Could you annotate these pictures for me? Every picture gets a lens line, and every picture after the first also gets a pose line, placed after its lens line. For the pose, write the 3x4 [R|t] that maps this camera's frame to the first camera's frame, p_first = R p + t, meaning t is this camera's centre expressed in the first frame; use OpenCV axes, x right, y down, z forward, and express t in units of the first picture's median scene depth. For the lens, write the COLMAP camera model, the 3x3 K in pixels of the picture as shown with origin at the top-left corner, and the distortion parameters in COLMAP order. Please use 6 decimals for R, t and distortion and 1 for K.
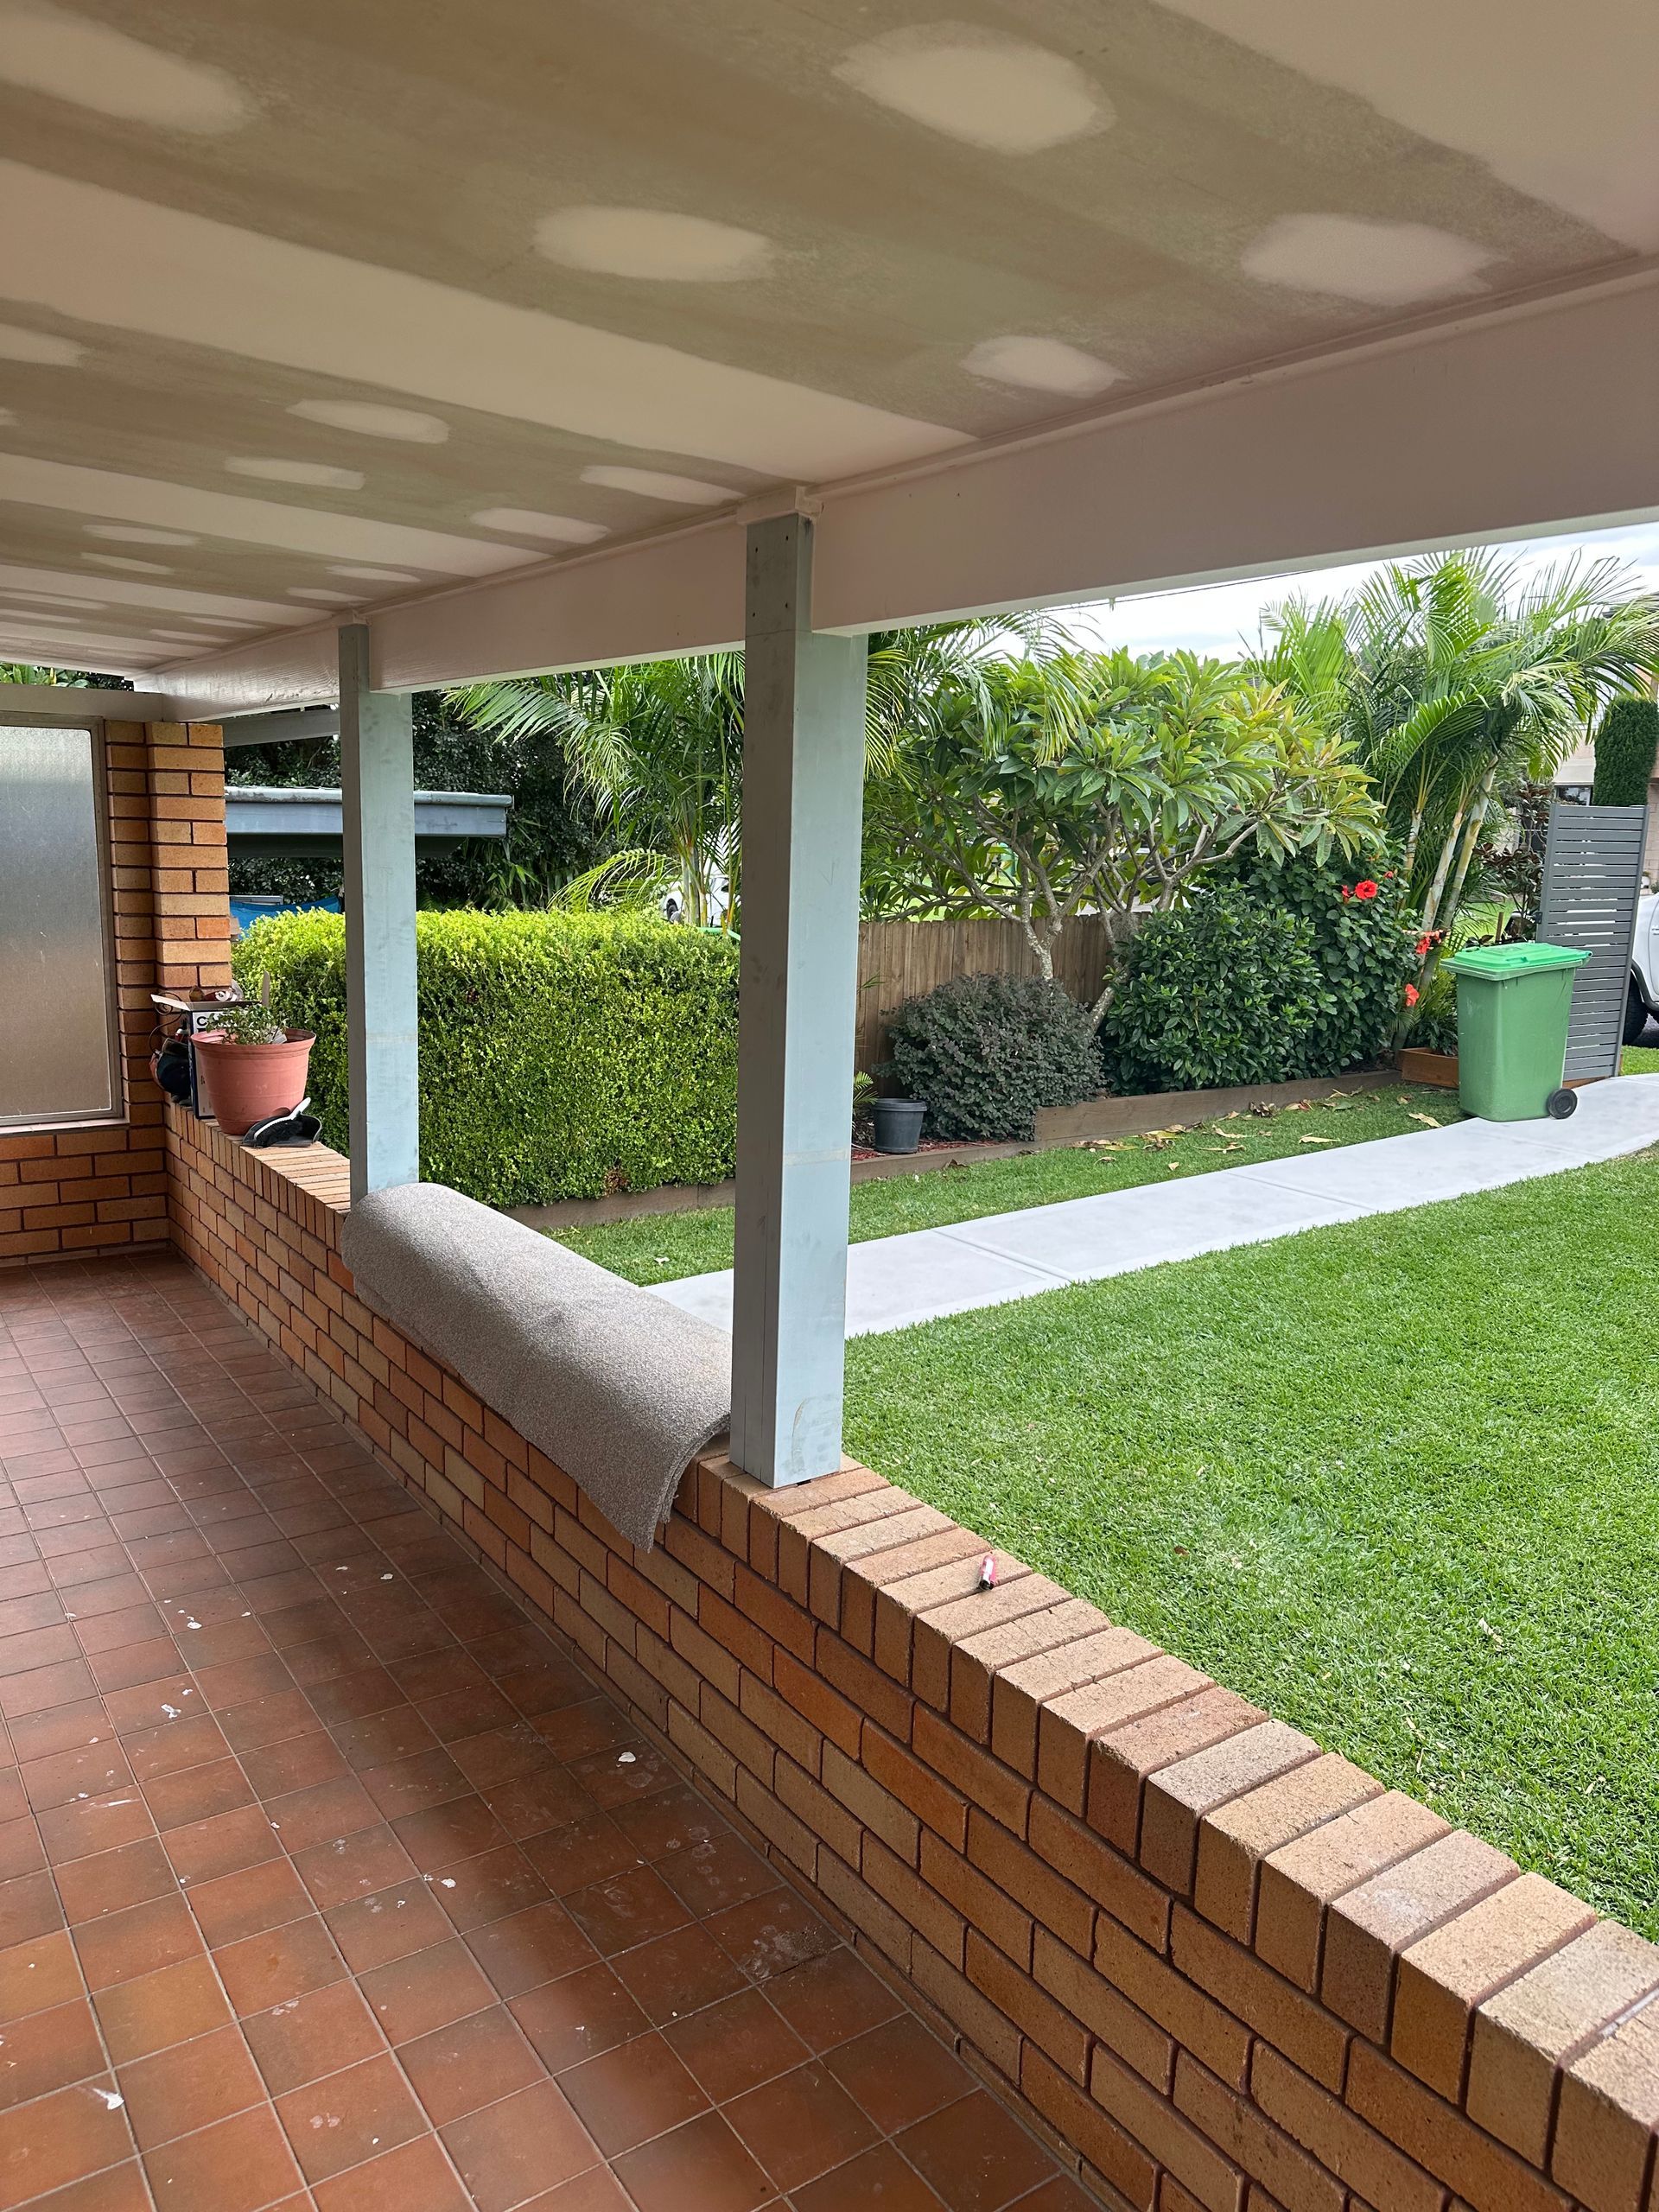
lens RADIAL K [[1600.8, 0, 831.5], [0, 1600.8, 1200.3], [0, 0, 1]] dist [0.144621, -0.357531]
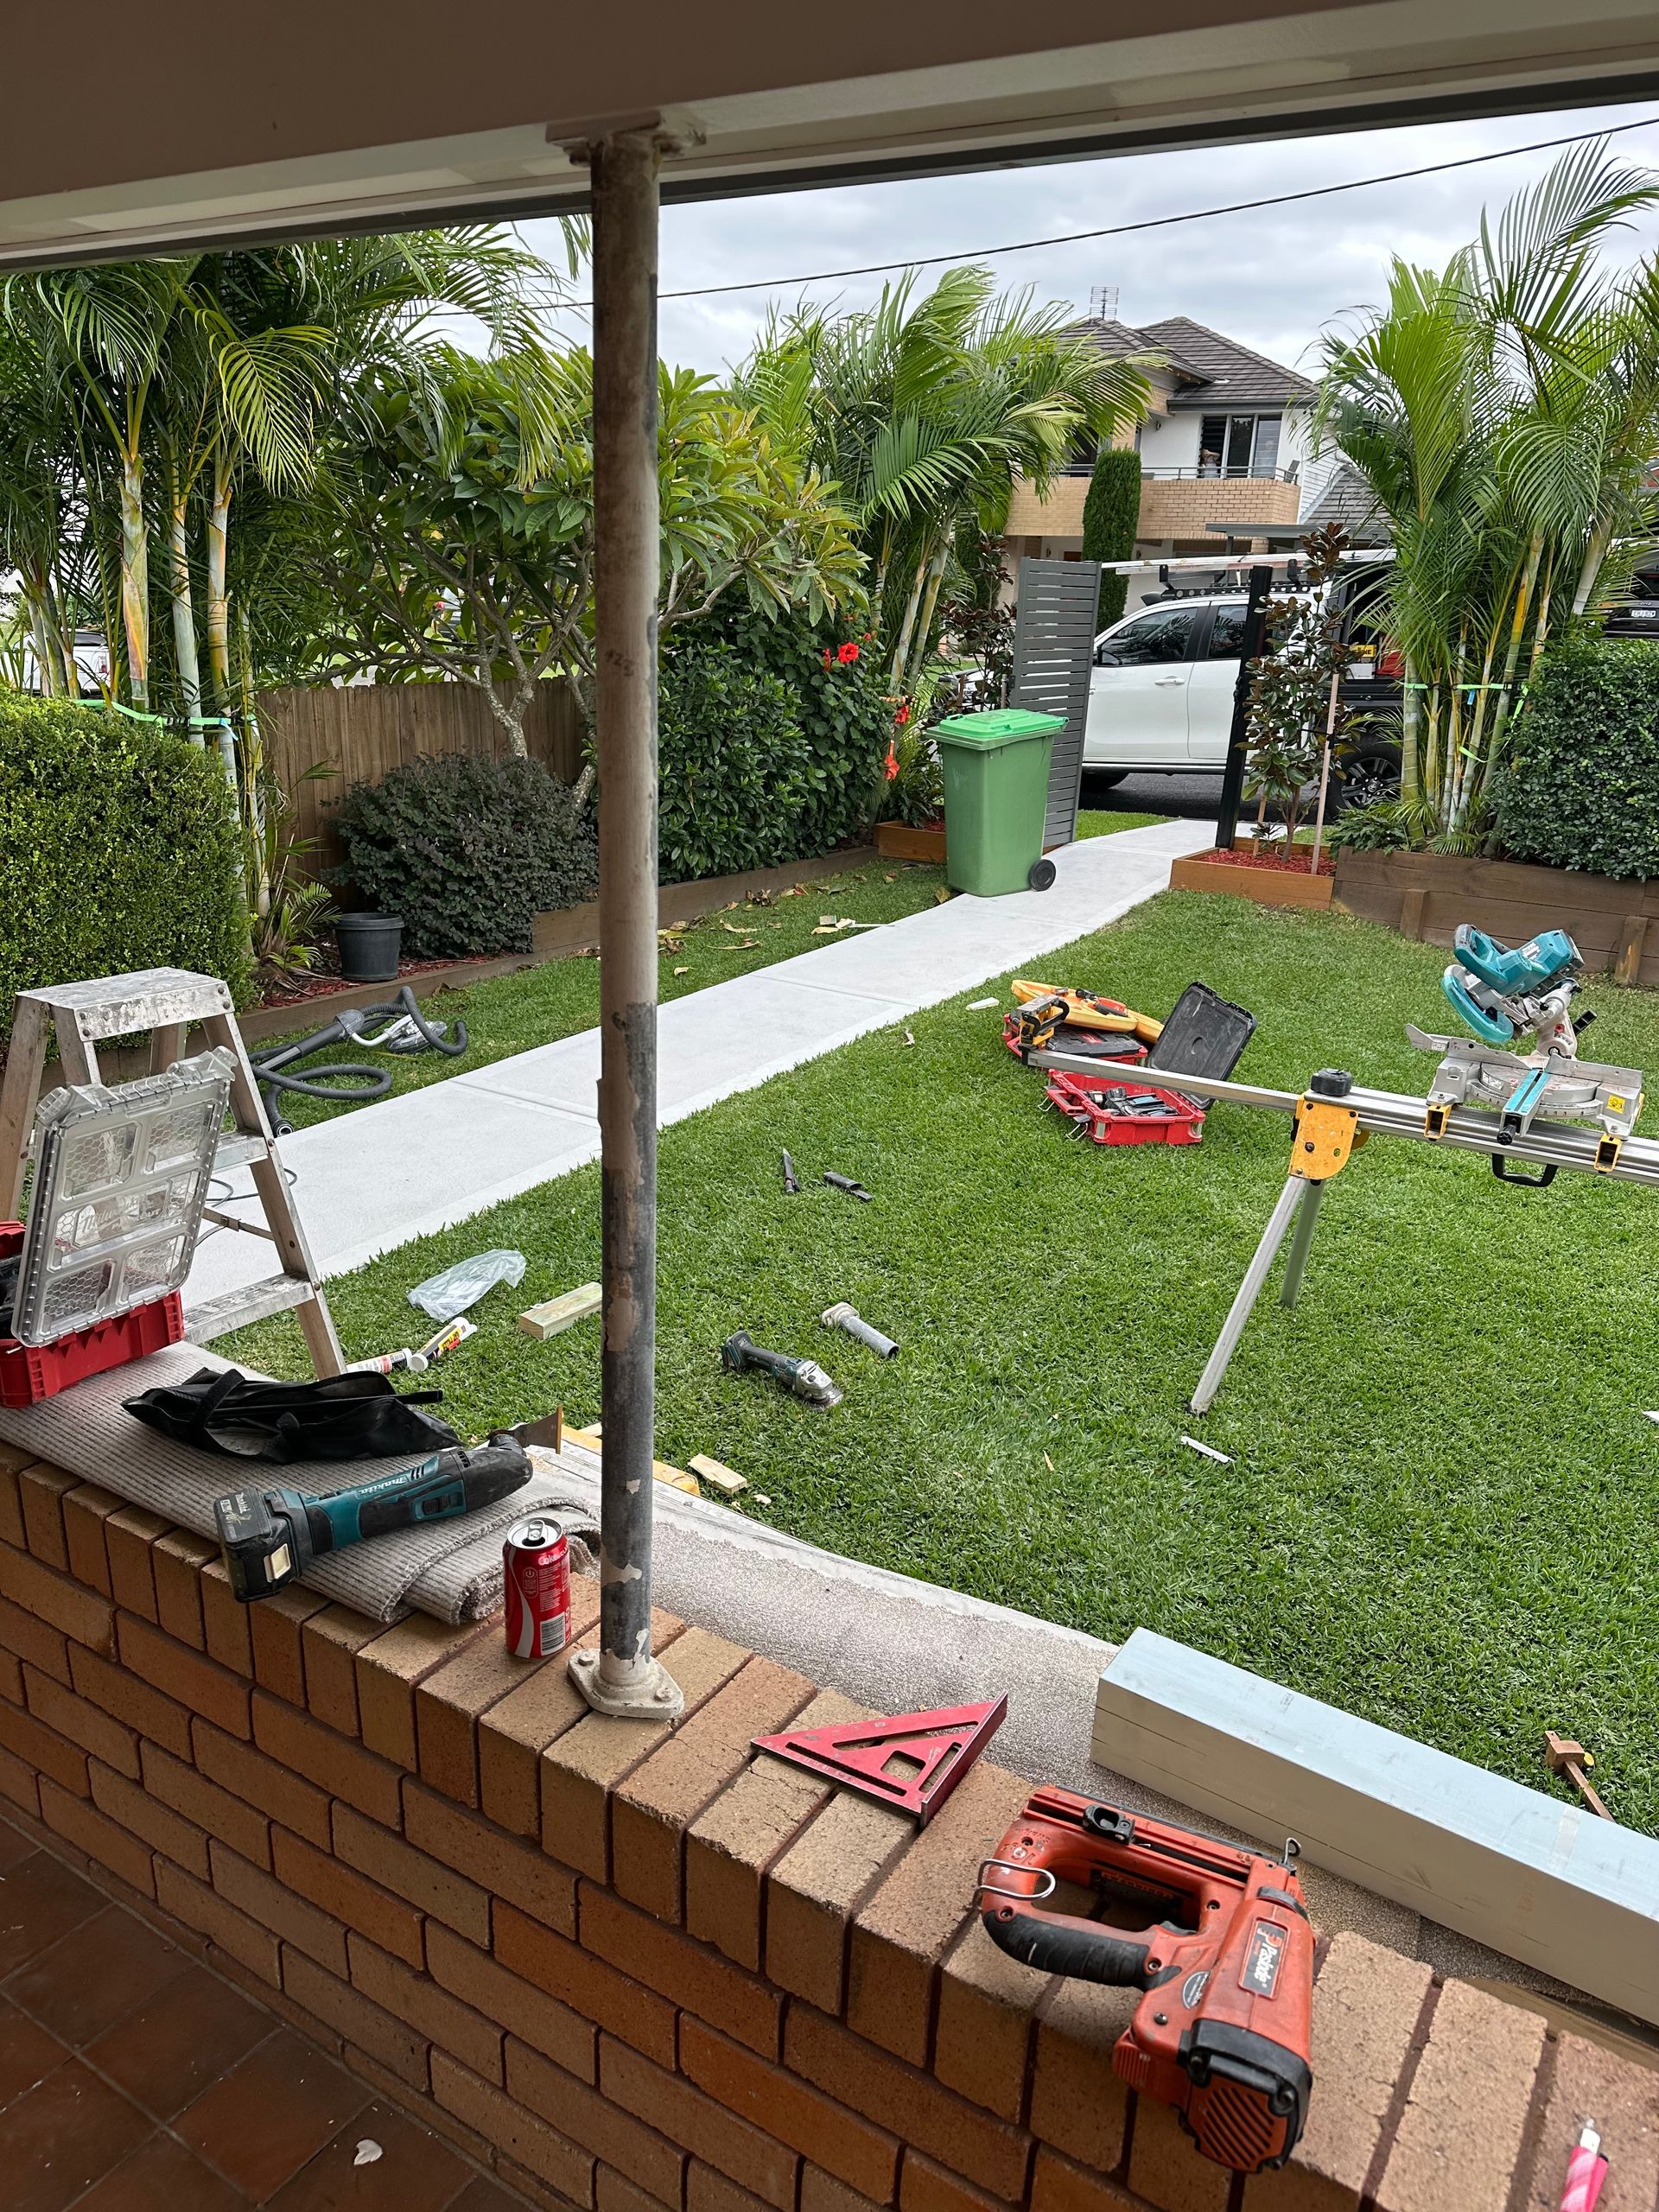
lens RADIAL K [[1580.1, 0, 898.1], [0, 1580.1, 1190.0], [0, 0, 1]] dist [0.120779, -0.206449]
pose [[0.913620, -0.129895, 0.385260, -0.041706], [0.075369, 0.985276, 0.153466, -0.028563], [-0.399522, -0.111173, 0.909958, 0.133034]]
